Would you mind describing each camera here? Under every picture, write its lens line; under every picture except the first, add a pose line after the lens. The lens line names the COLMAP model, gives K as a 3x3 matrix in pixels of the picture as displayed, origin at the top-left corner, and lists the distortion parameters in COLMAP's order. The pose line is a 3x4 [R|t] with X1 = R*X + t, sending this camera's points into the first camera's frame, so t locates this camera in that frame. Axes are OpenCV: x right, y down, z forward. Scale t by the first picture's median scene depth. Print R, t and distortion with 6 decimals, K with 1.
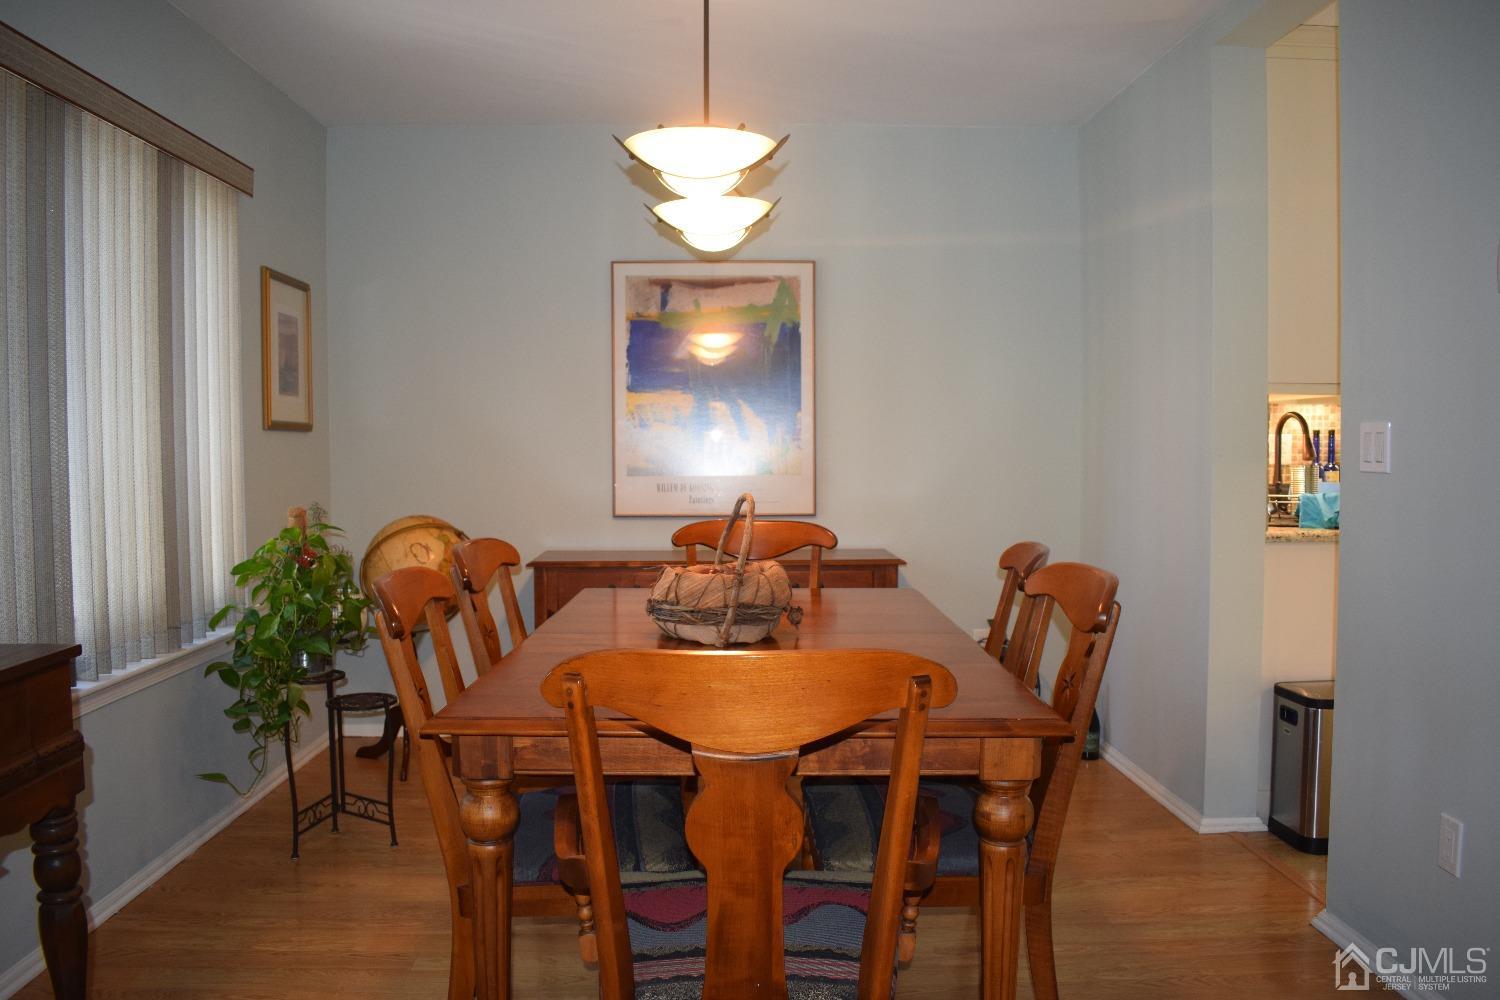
lens RADIAL K [[1172.1, 0, 745.0], [0, 1172.1, 506.2], [0, 0, 1]] dist [-0.085718, 0.000301]
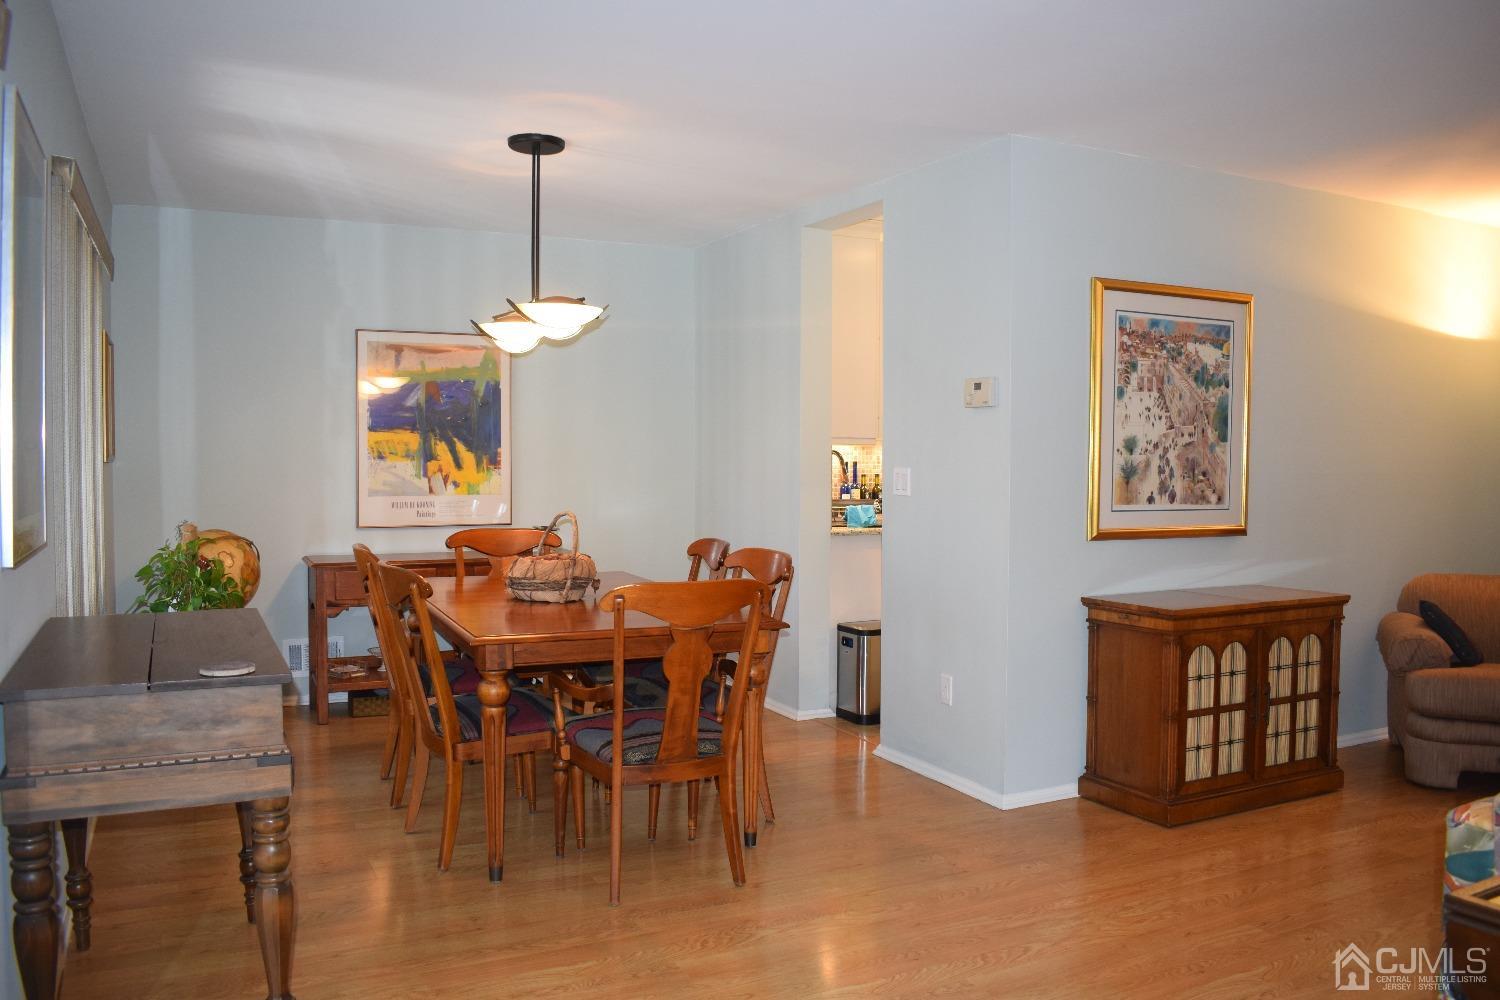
lens RADIAL K [[1172.1, 0, 745.0], [0, 1172.1, 506.2], [0, 0, 1]] dist [-0.085718, 0.000301]
pose [[0.911676, -0.010933, 0.410764, -0.335746], [0.013564, 0.999902, -0.003492, -0.006685], [-0.410685, 0.008756, 0.911735, -0.453272]]
